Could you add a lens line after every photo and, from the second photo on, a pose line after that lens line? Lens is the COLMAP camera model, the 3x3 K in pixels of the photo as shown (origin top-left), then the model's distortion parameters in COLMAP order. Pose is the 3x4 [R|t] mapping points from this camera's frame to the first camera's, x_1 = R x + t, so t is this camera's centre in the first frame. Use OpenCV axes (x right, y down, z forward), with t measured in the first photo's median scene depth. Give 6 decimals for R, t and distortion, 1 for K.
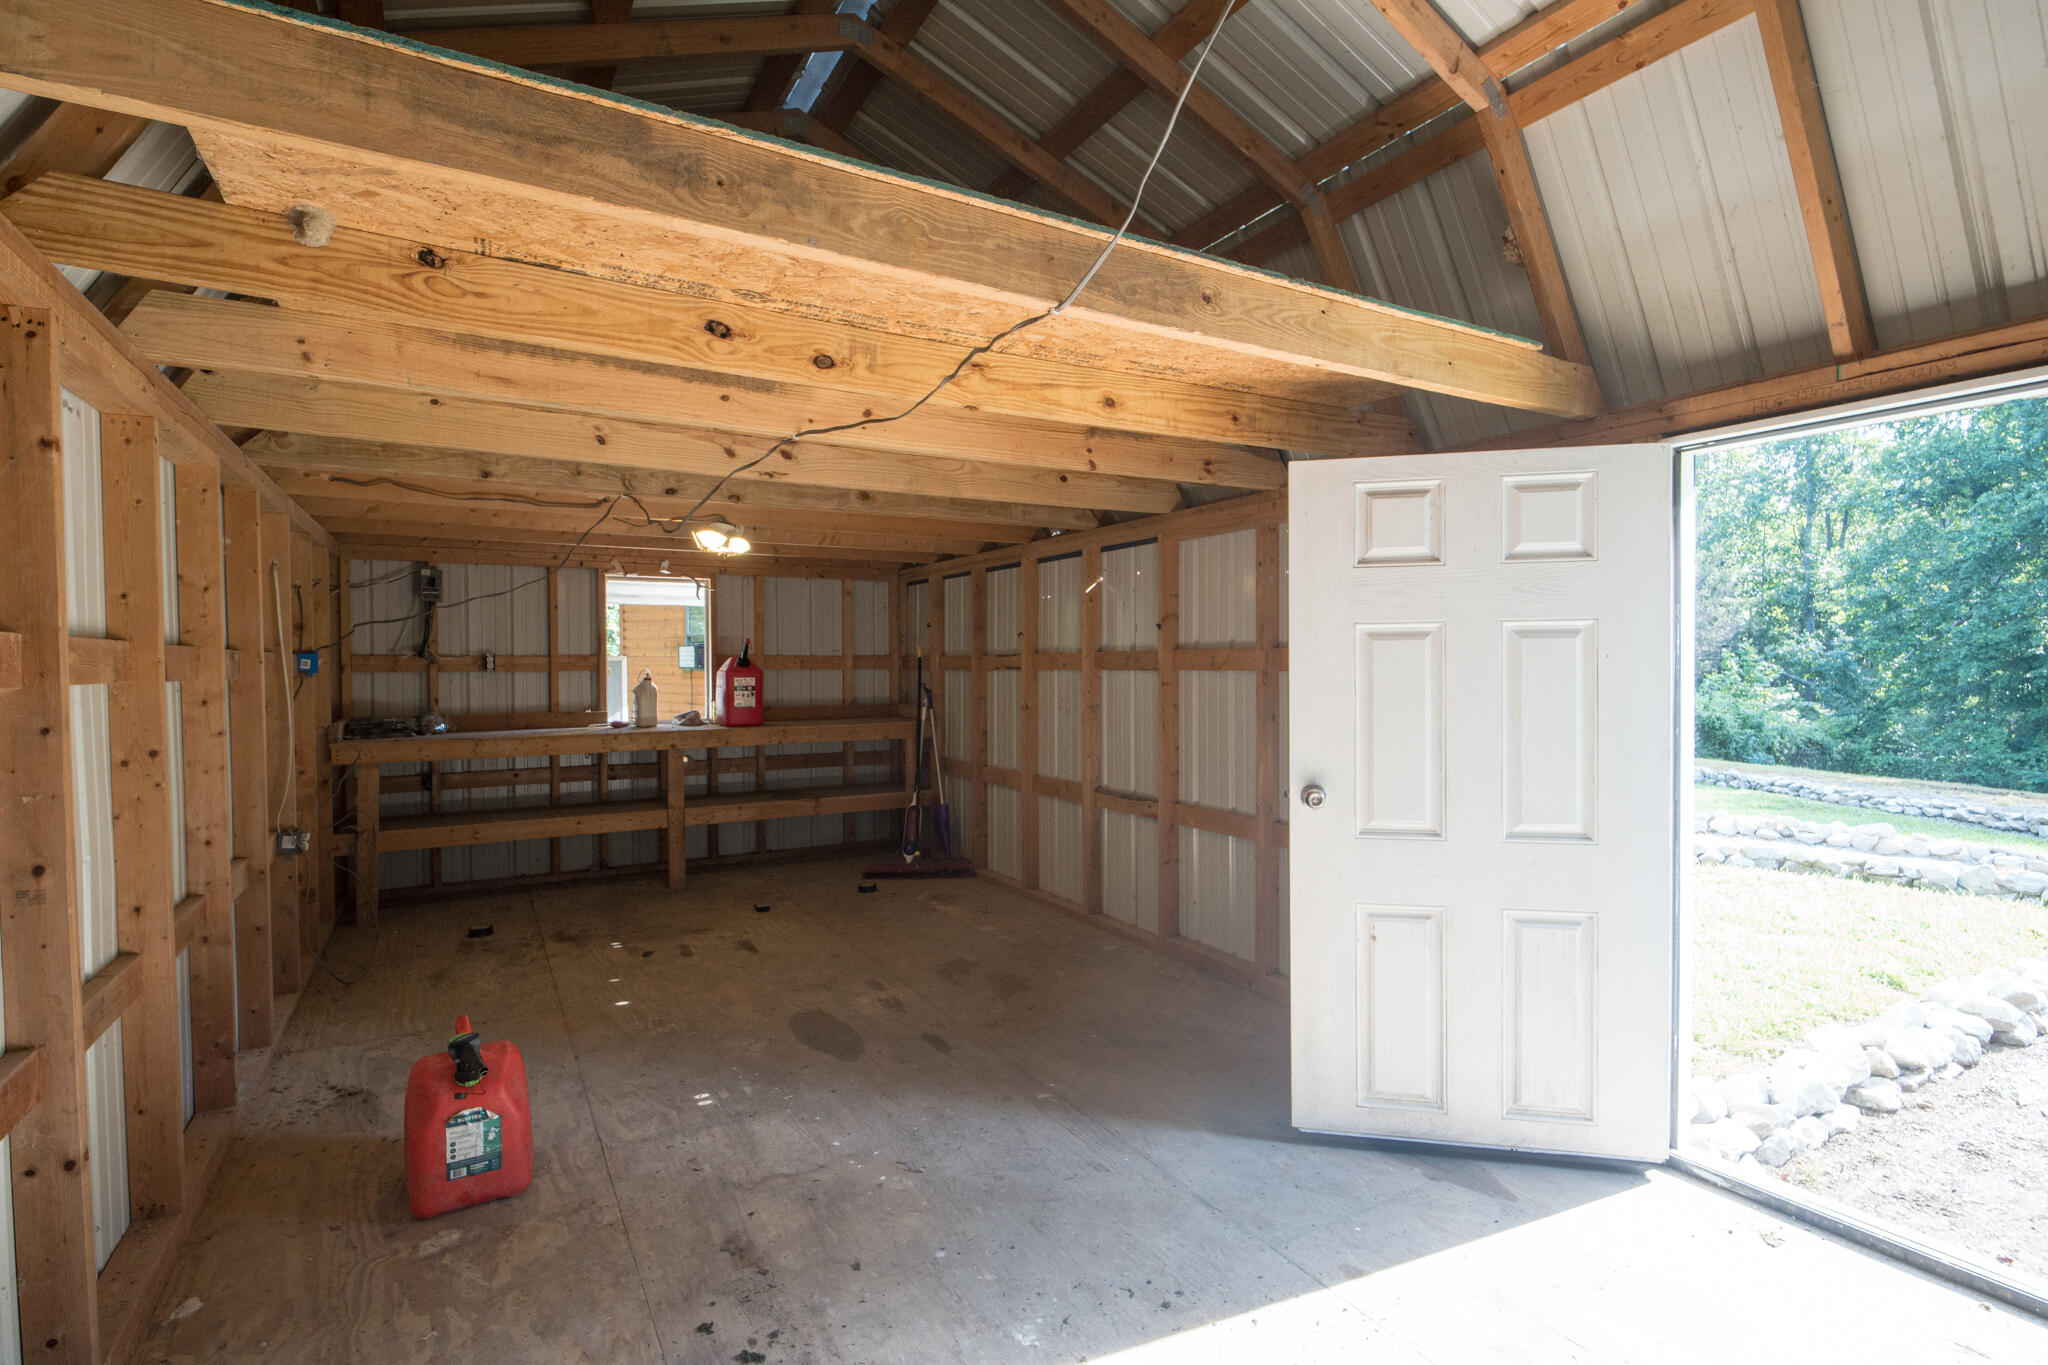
lens RADIAL K [[973.6, 0, 992.2], [0, 973.6, 683.8], [0, 0, 1]] dist [0.009229, -0.013335]
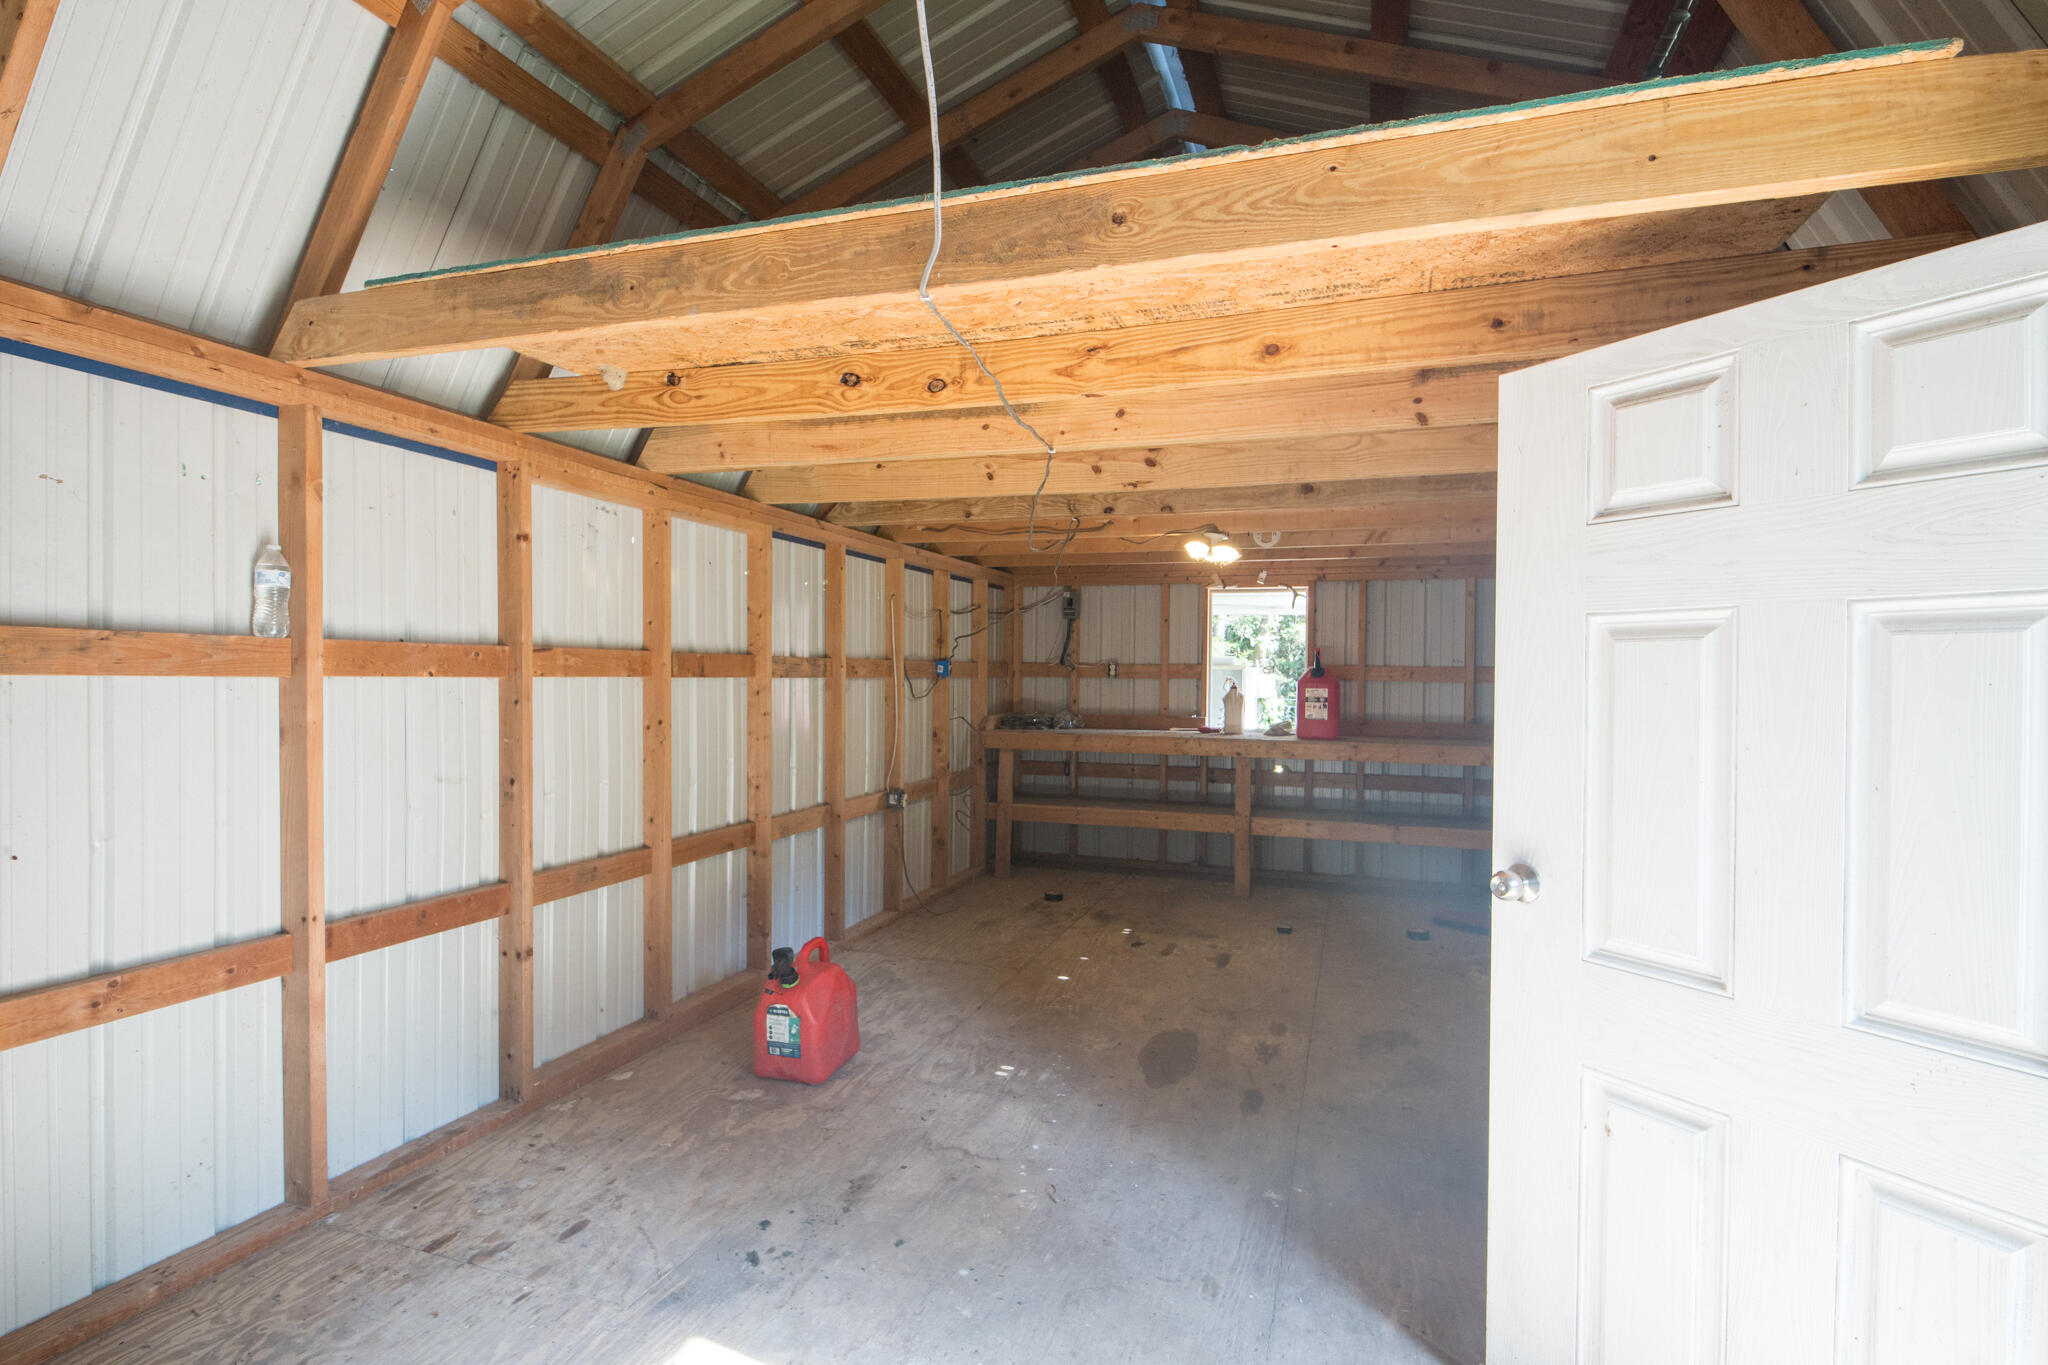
lens RADIAL K [[973.6, 0, 1009.1], [0, 973.6, 681.6], [0, 0, 1]] dist [0.009229, -0.013335]
pose [[0.666319, 0.018728, -0.745431, 0.347661], [-0.029146, 0.999575, -0.000940, -0.004693], [0.745097, 0.022353, 0.666582, 0.183584]]
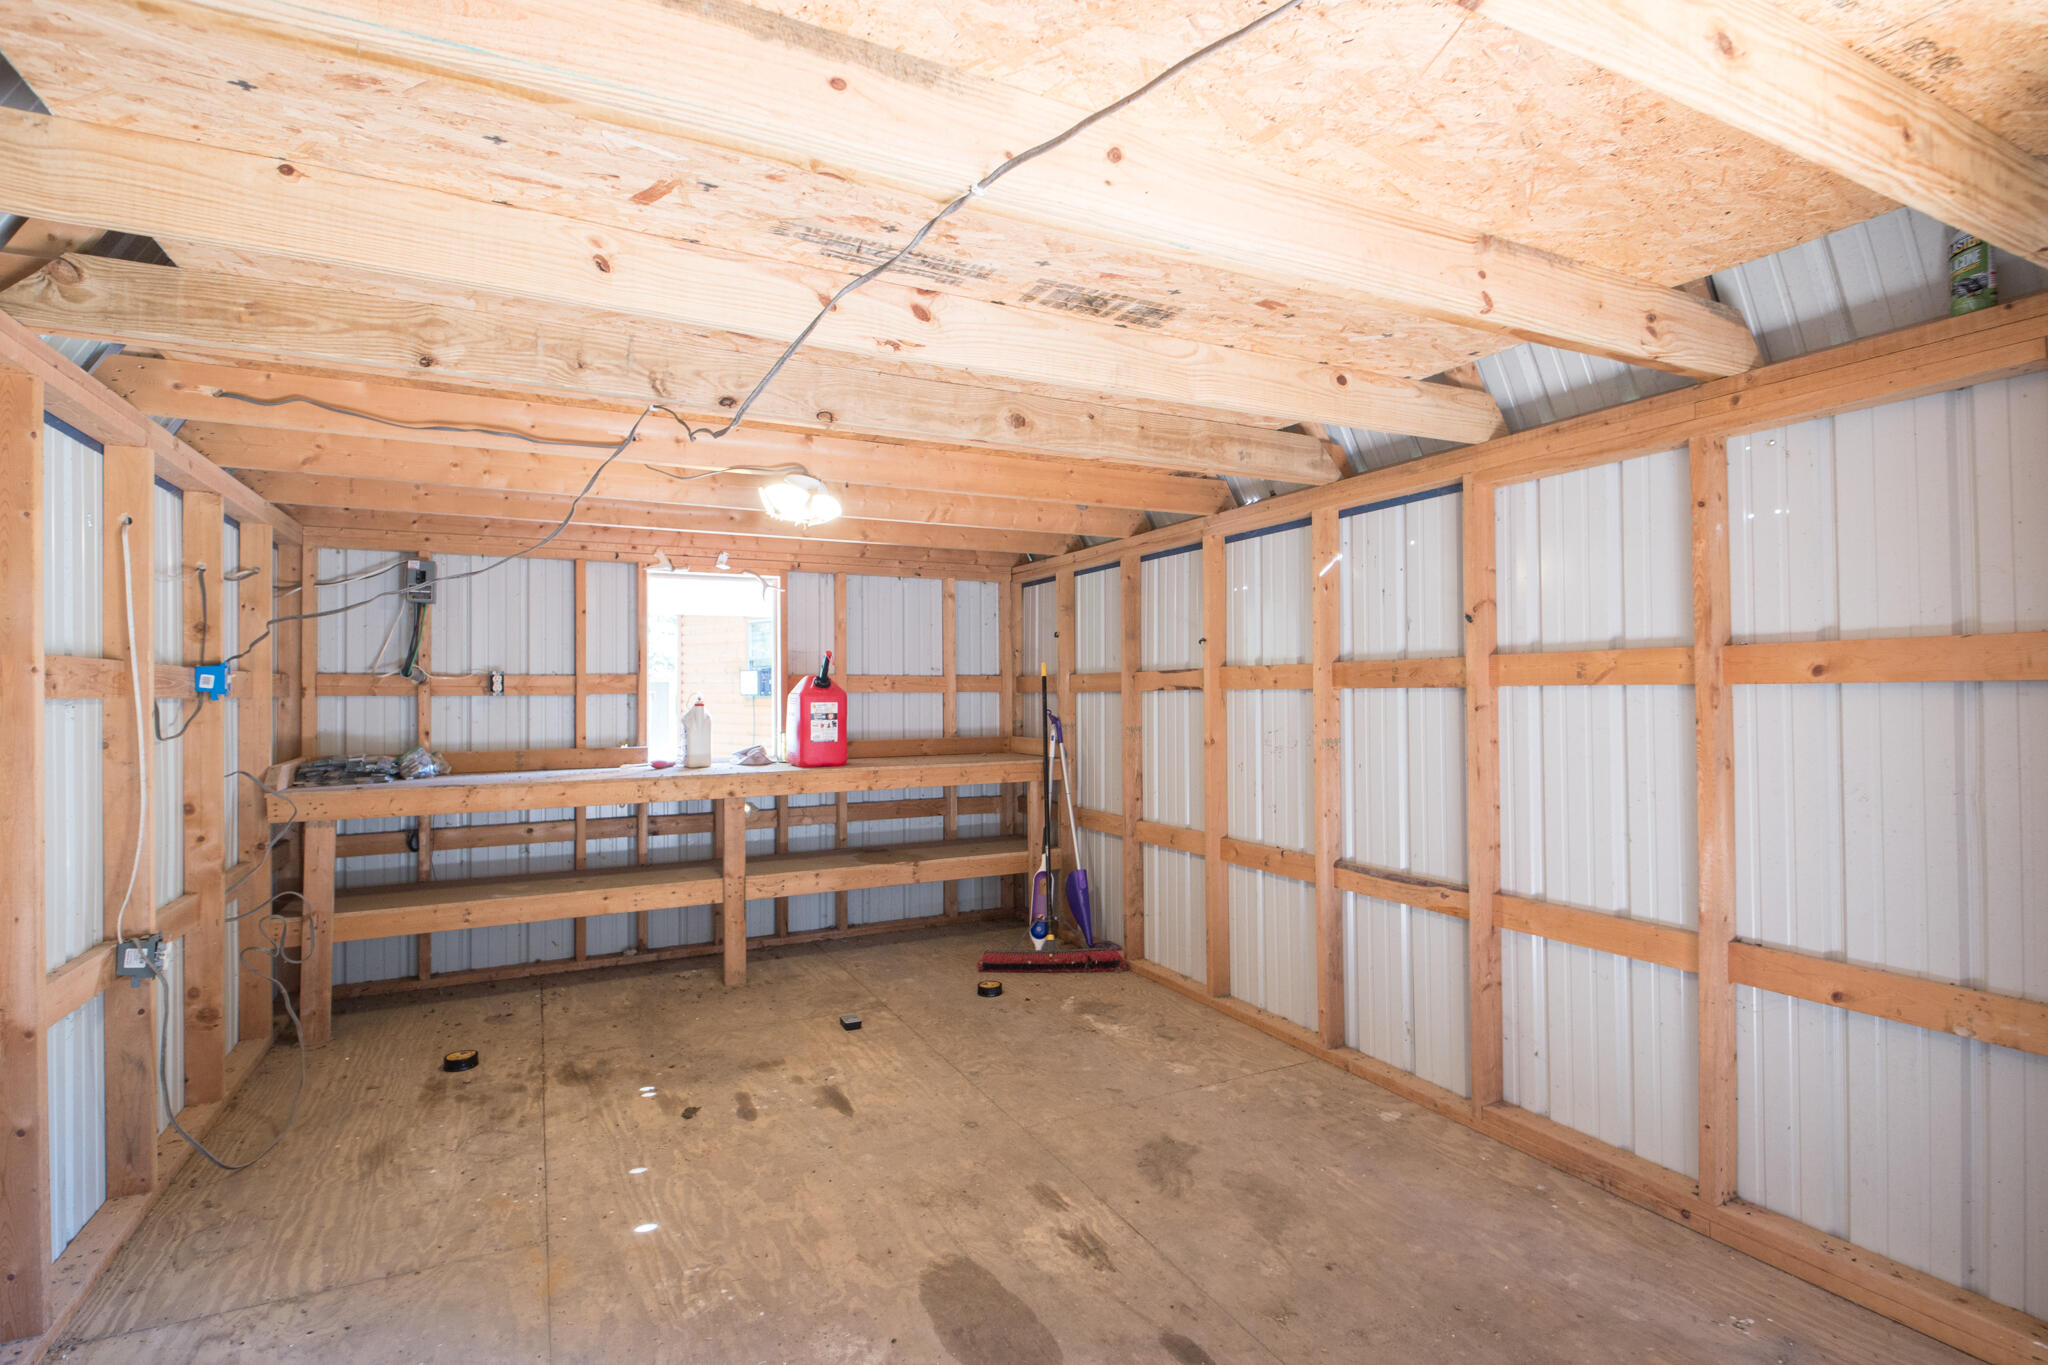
lens RADIAL K [[973.6, 0, 993.8], [0, 973.6, 682.8], [0, 0, 1]] dist [0.009229, -0.013335]
pose [[0.998396, -0.003690, -0.056494, -0.108144], [0.001879, 0.999484, -0.032080, 0.003775], [0.056583, 0.031923, 0.997887, 0.340186]]
